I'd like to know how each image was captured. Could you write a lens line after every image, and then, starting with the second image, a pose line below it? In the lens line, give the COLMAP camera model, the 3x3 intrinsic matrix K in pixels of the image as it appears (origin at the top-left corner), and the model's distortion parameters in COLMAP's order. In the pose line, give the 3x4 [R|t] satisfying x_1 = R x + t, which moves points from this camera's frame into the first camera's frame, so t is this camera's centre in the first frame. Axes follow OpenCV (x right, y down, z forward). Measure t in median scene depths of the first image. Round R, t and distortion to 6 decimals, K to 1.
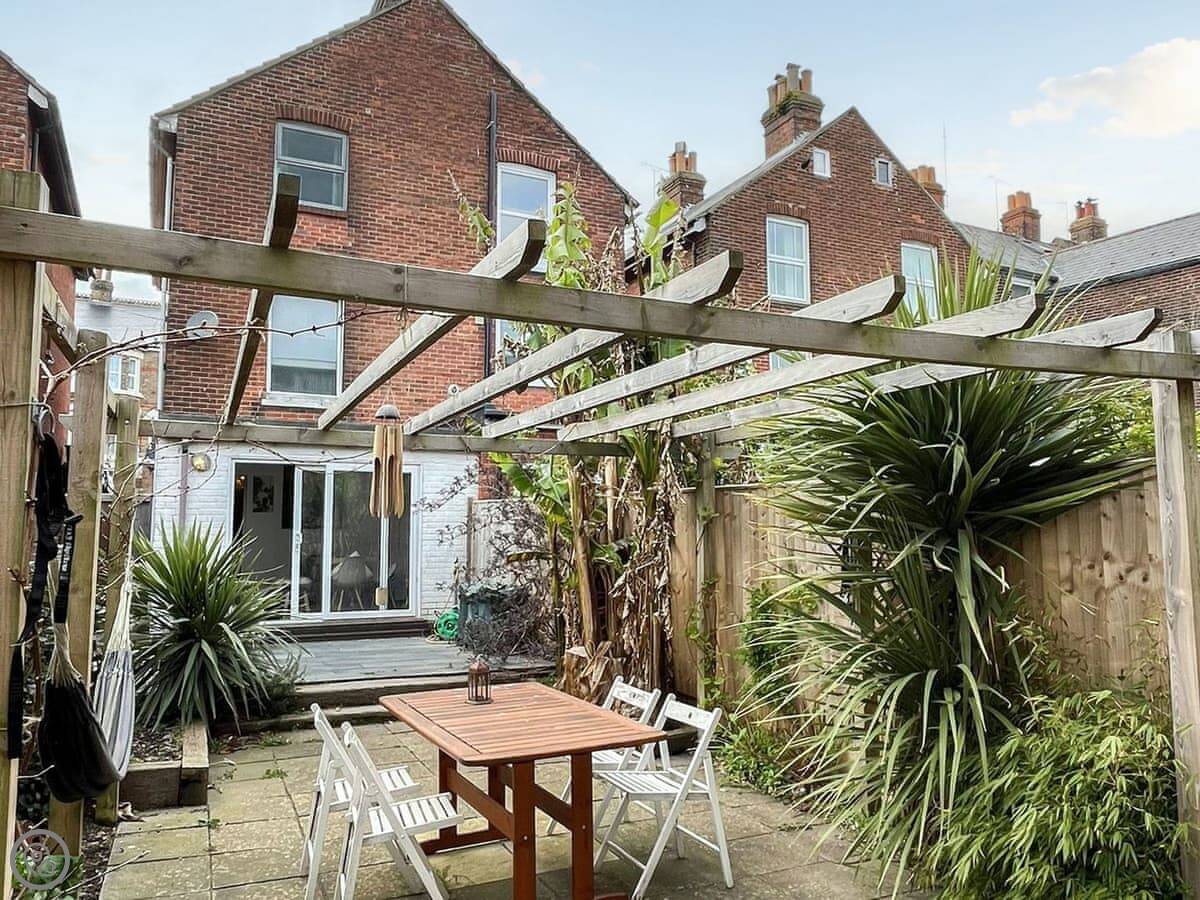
lens RADIAL K [[953.3, 0, 599.8], [0, 953.3, 420.4], [0, 0, 1]] dist [0.008372, -0.005616]
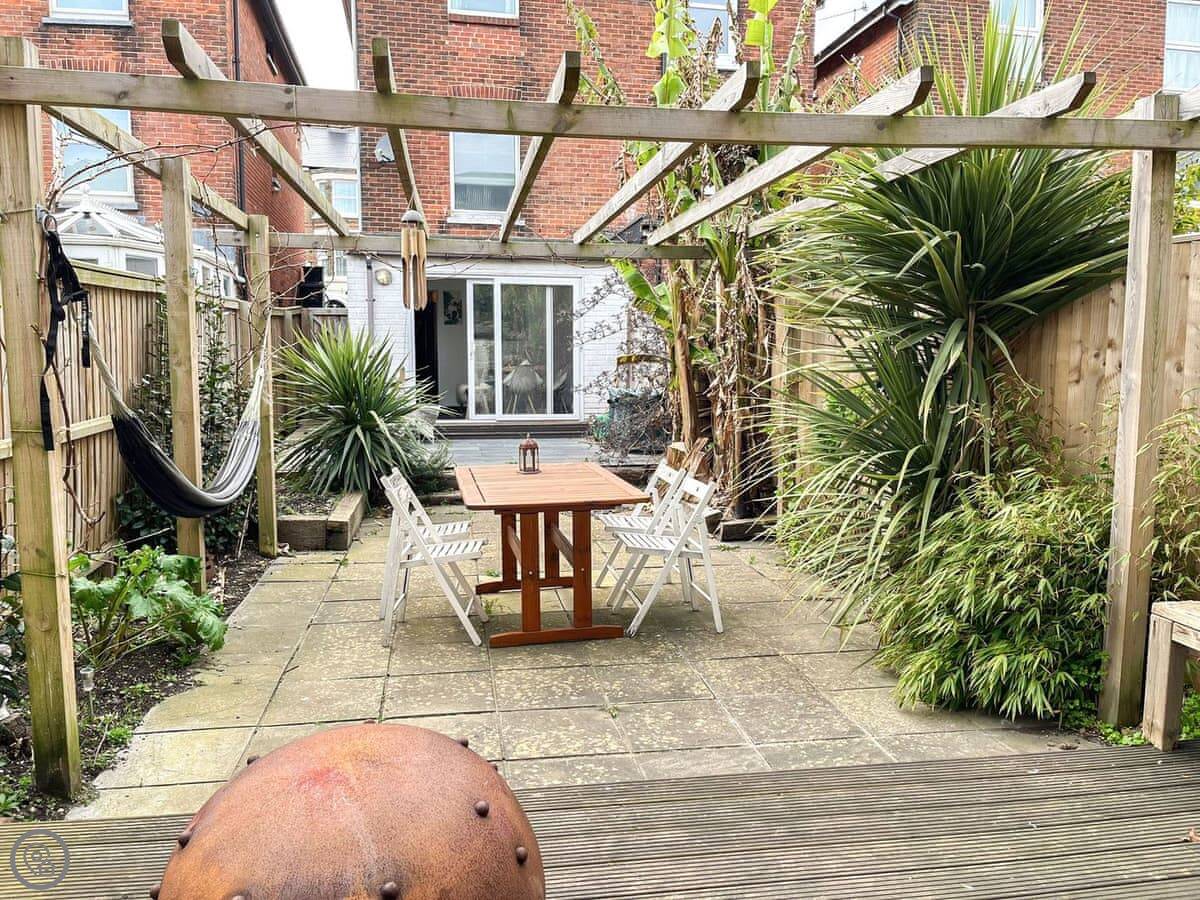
lens RADIAL K [[993.2, 0, 600.0], [0, 993.2, 450.0], [0, 0, 1]] dist [0.097259, -0.154732]
pose [[0.959141, 0.031073, -0.281217, 0.207723], [0.027630, 0.978913, 0.202401, 0.017125], [0.281576, -0.201902, 0.938057, -0.076686]]
